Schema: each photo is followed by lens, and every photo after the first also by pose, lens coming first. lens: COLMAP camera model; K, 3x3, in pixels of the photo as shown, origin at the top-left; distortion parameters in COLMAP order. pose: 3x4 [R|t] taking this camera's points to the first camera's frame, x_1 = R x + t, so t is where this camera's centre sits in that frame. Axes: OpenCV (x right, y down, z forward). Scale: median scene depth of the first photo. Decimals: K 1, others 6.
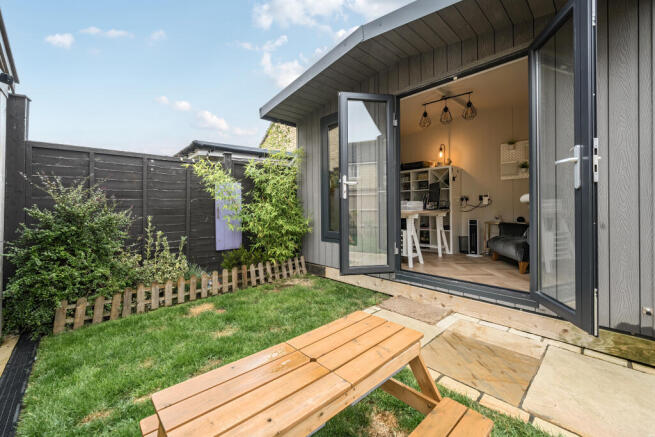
lens RADIAL K [[269.5, 0, 333.3], [0, 269.5, 210.0], [0, 0, 1]] dist [0.001747, 0.000046]
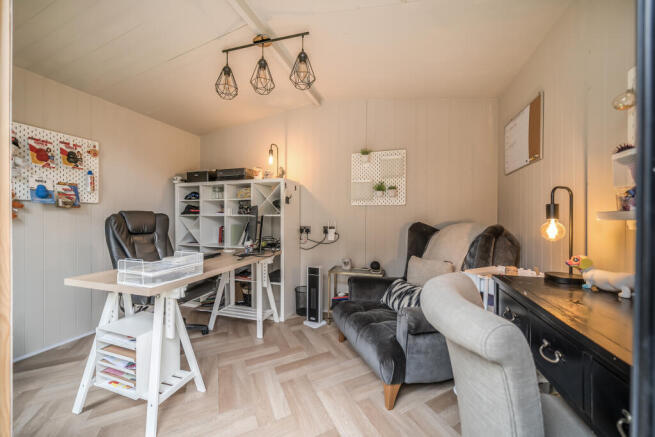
lens RADIAL K [[248.2, 0, 327.3], [0, 248.2, 219.0], [0, 0, 1]] dist [-0.000289, 0.000120]
pose [[0.886867, 0.012316, 0.461861, 0.262491], [-0.011987, 0.999921, -0.003647, -0.070408], [-0.461870, -0.002302, 0.886945, 0.444974]]
